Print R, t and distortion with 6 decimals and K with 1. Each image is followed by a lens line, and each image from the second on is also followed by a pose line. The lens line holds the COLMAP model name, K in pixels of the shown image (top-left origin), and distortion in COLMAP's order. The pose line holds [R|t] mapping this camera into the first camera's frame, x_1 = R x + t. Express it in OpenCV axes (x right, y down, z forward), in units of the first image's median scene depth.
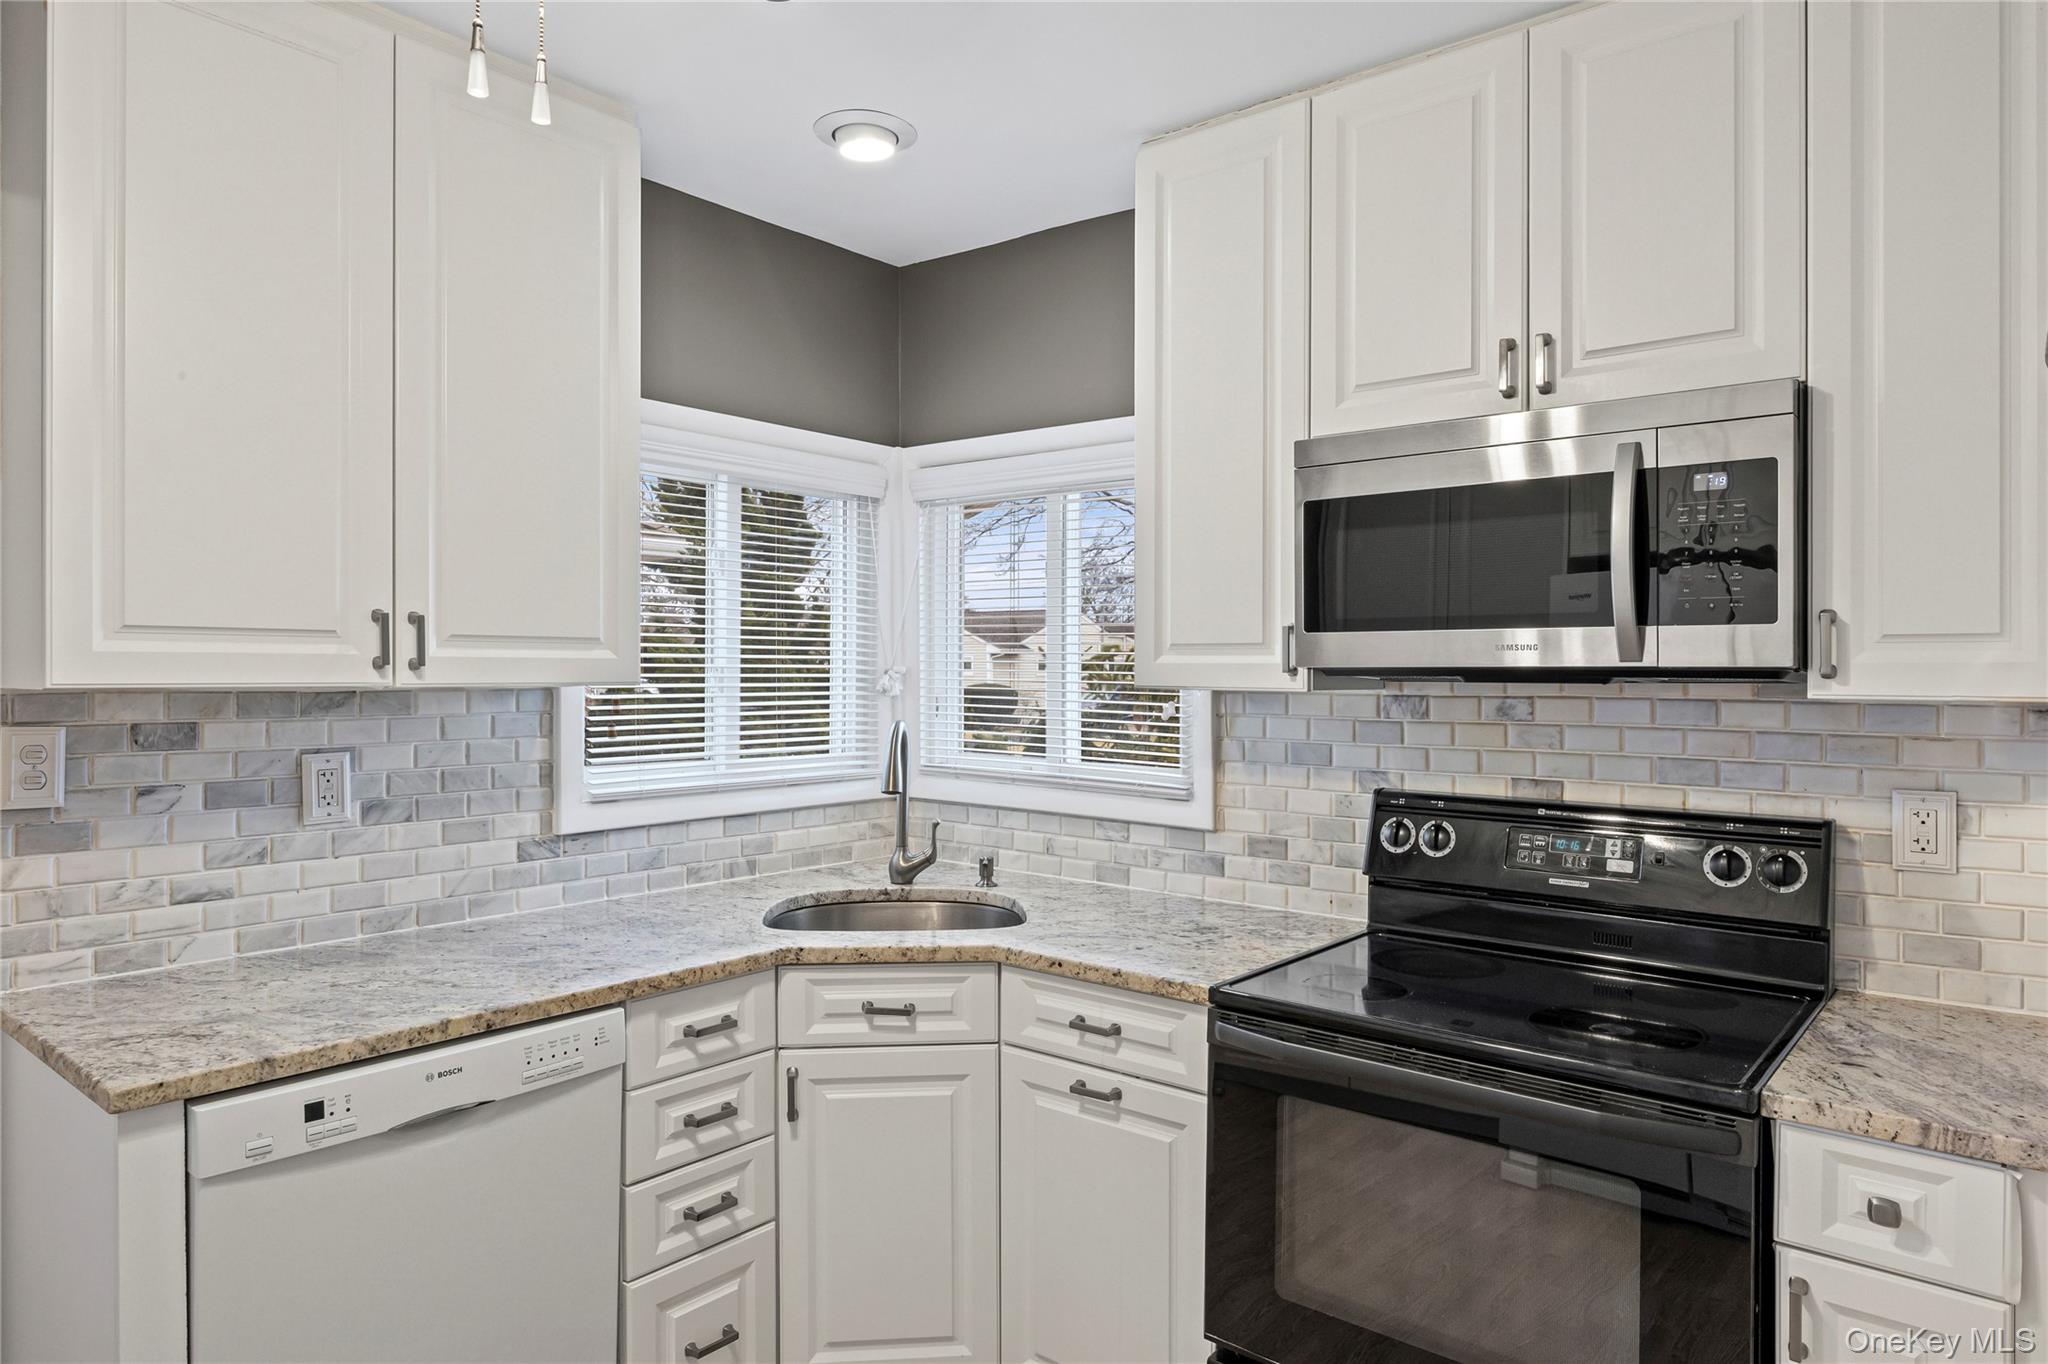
lens RADIAL K [[1256.6, 0, 1032.8], [0, 1256.6, 655.4], [0, 0, 1]] dist [-0.005169, -0.001119]
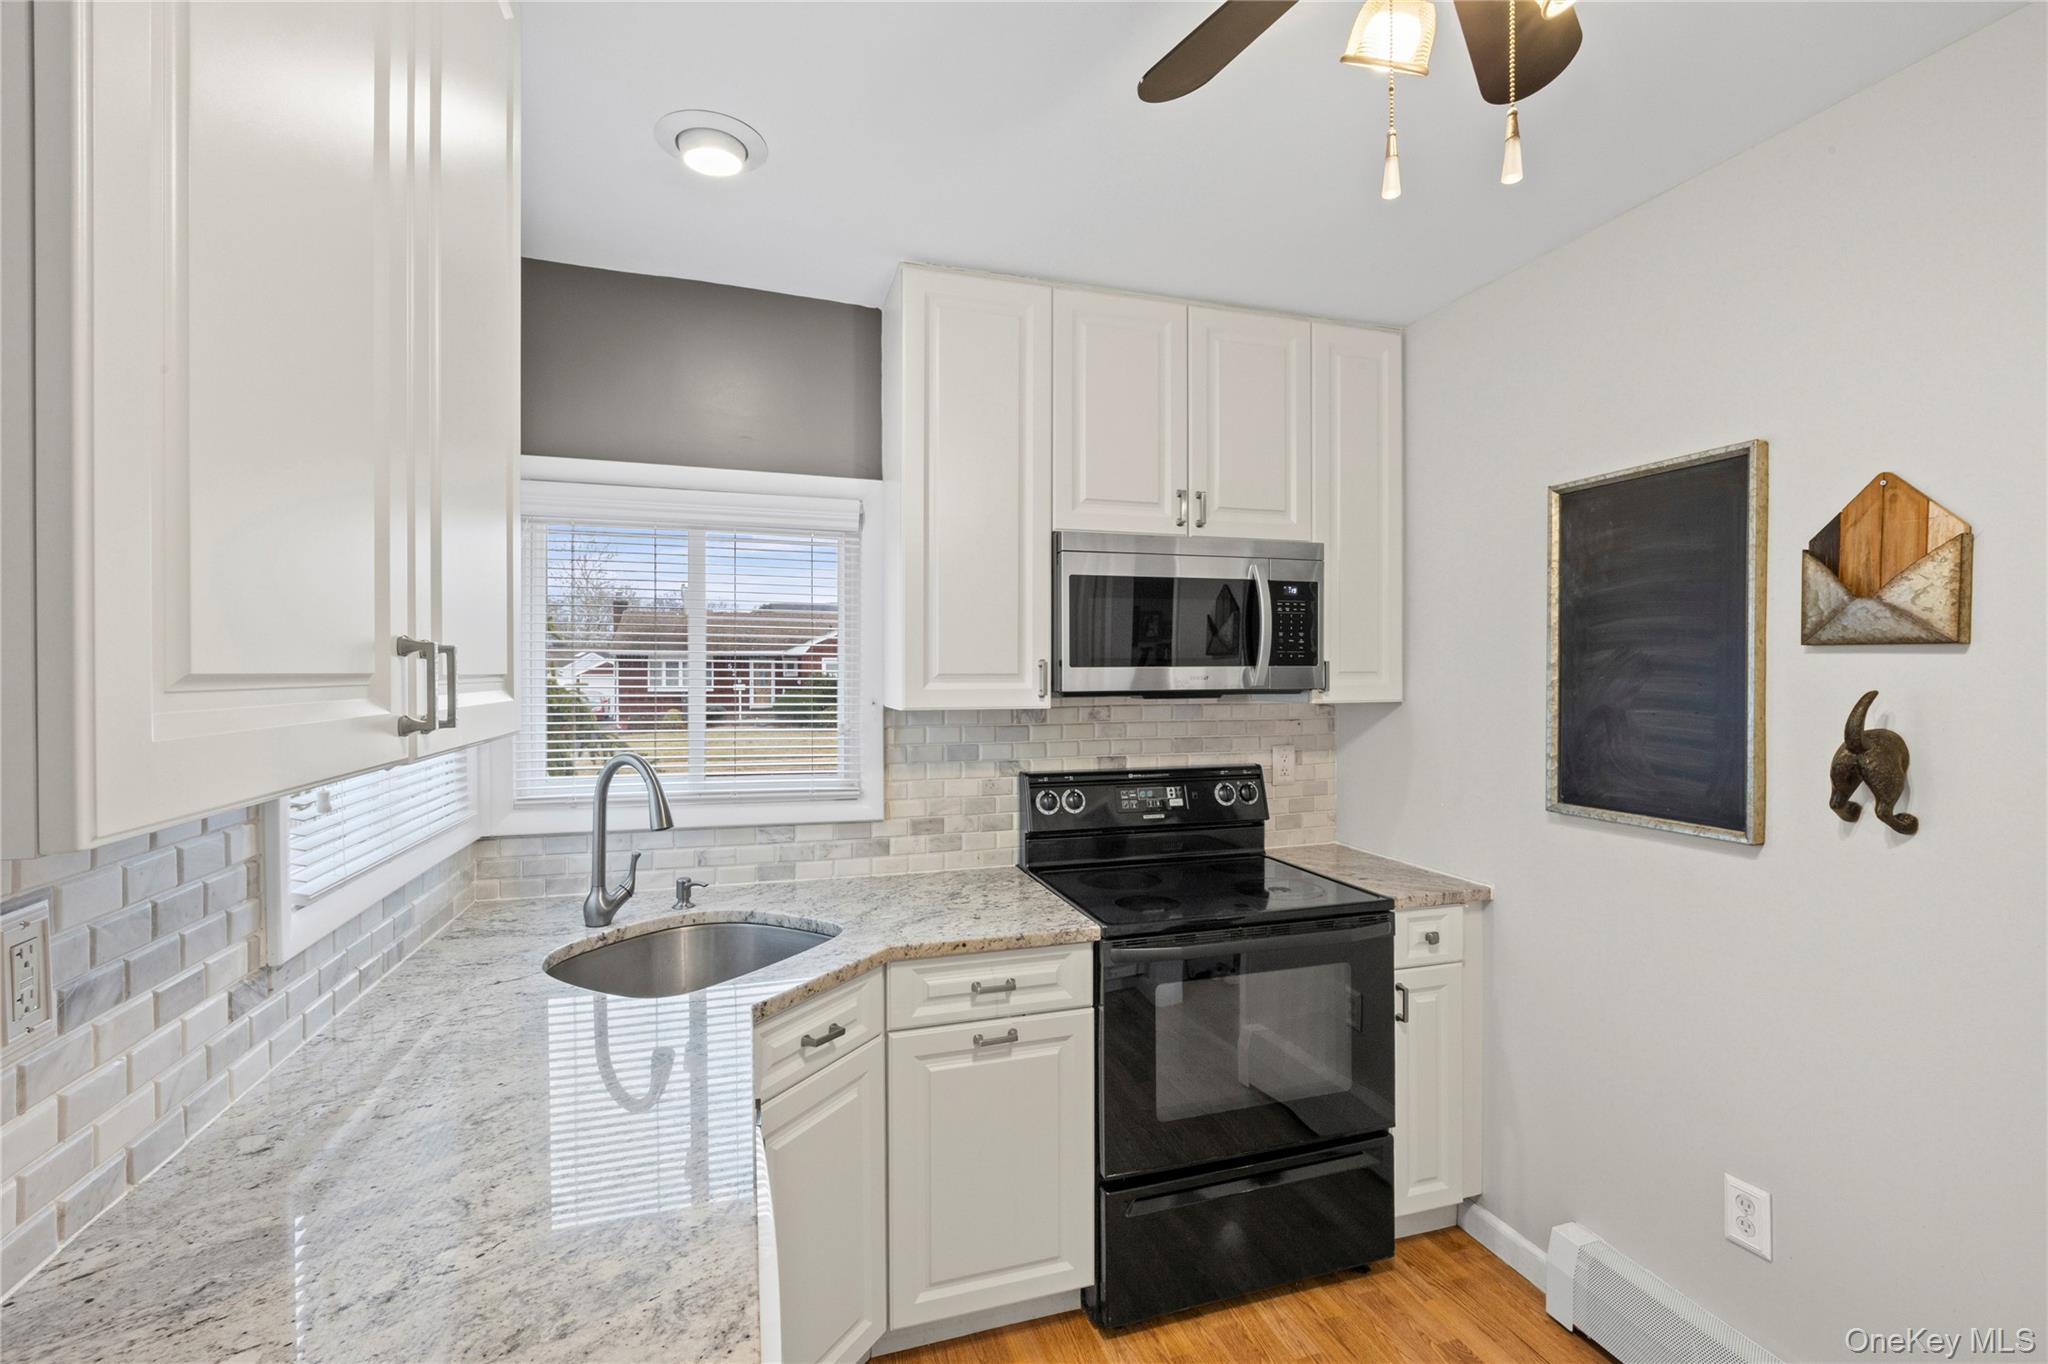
lens RADIAL K [[898.7, 0, 1024.3], [0, 898.7, 667.0], [0, 0, 1]] dist [-0.012966, 0.000553]
pose [[0.541908, -0.001164, 0.840437, -0.633383], [-0.003370, 0.999988, 0.003558, -0.020485], [-0.840431, -0.004760, 0.541898, 0.467519]]
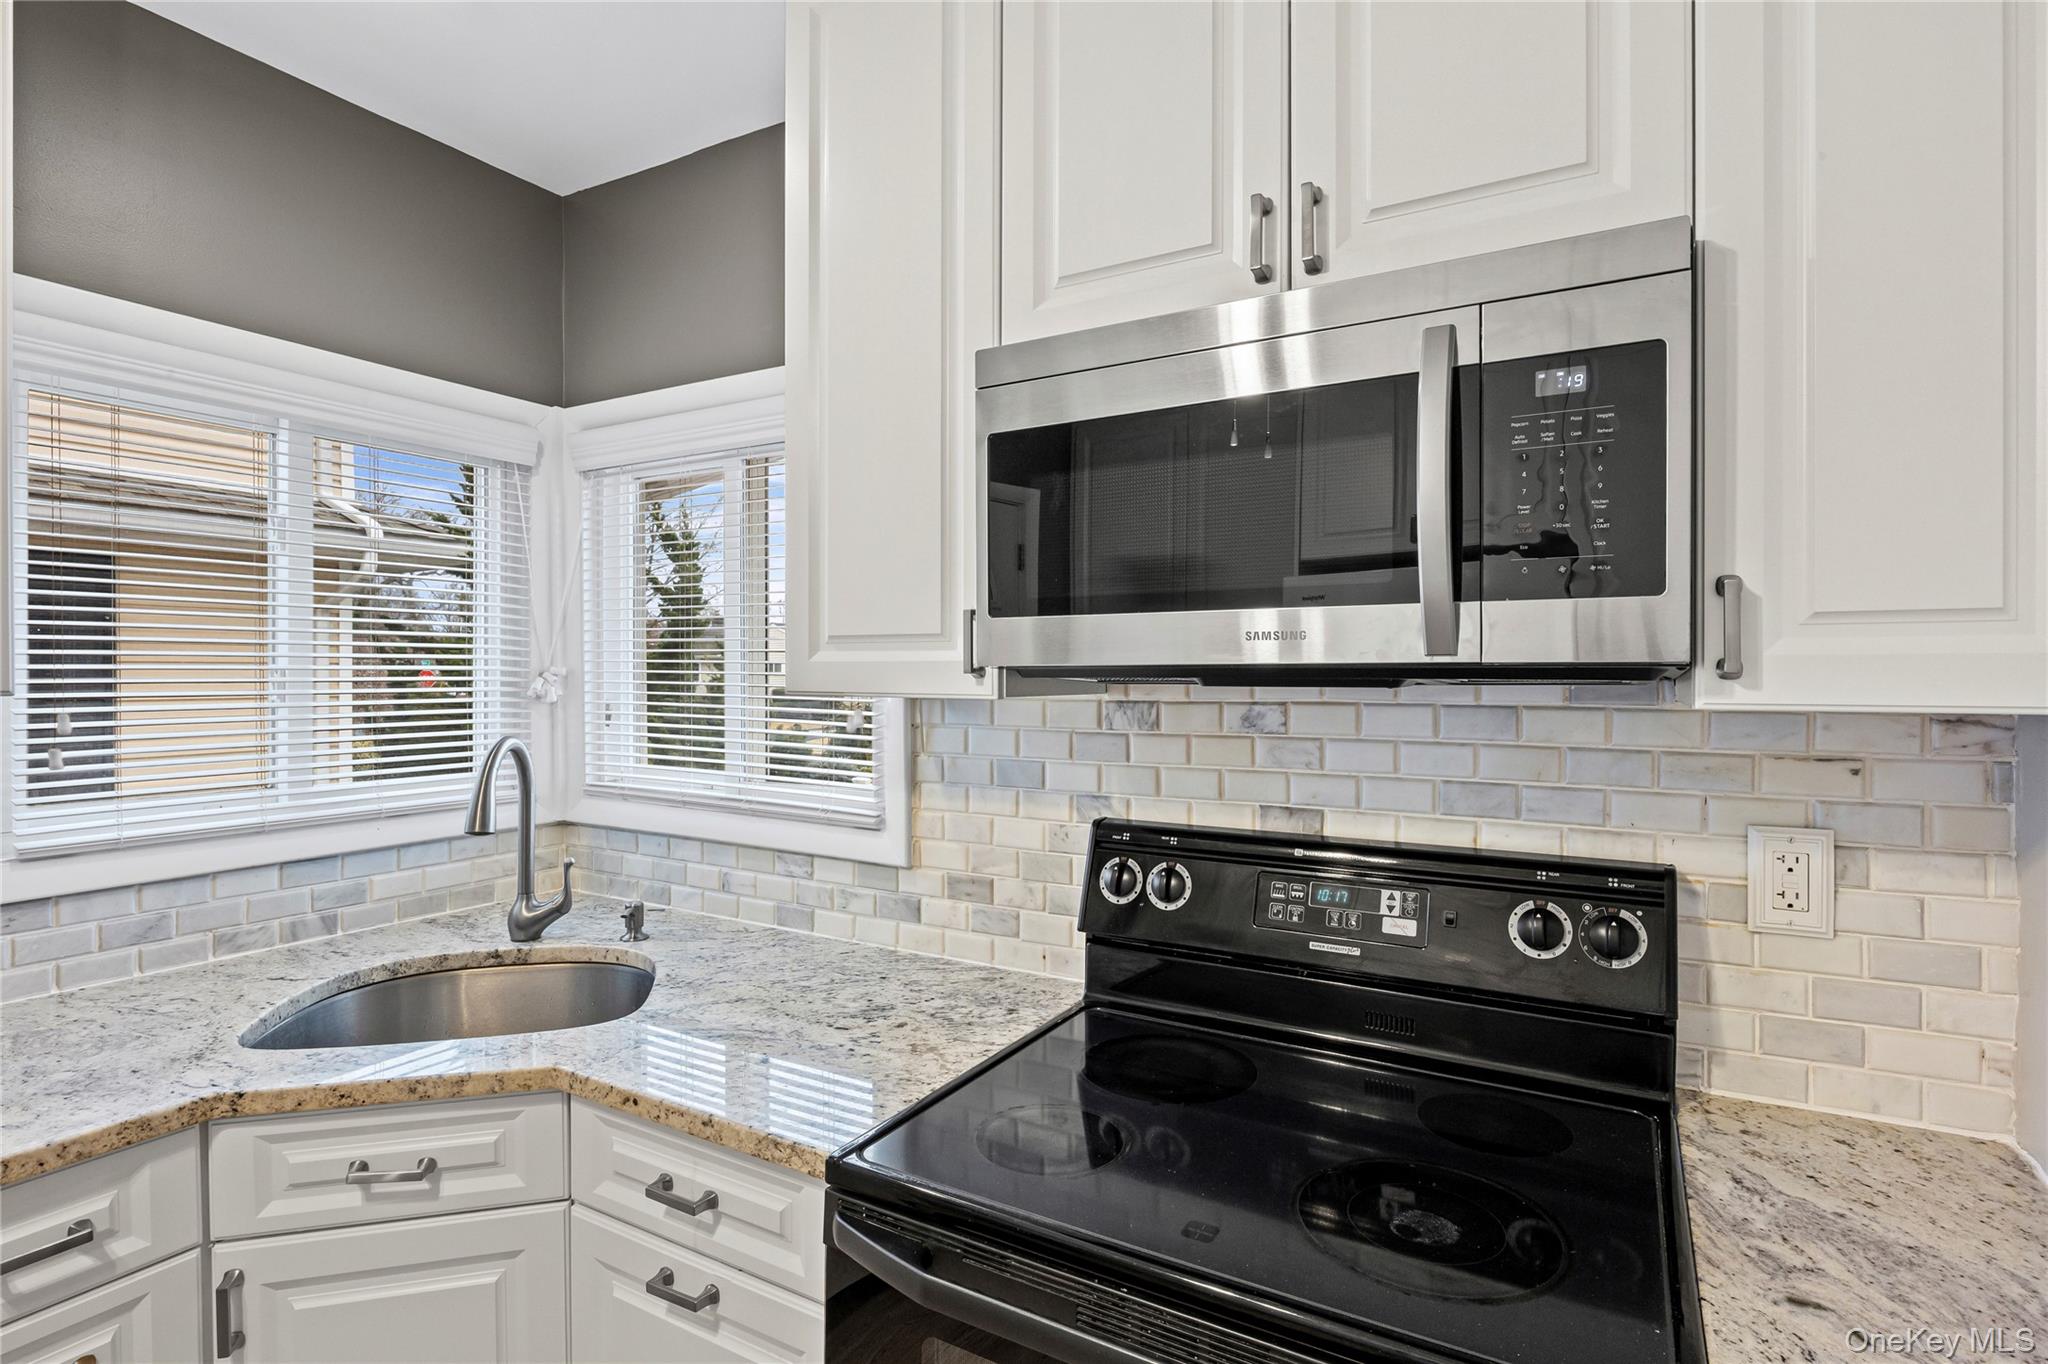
lens RADIAL K [[1006.0, 0, 1037.7], [0, 1006.0, 663.8], [0, 0, 1]] dist [-0.011901, -0.000026]
pose [[0.985628, -0.002923, 0.168905, 0.138997], [0.002081, 0.999985, 0.005163, 0.005088], [-0.168917, -0.004738, 0.985619, 0.406652]]
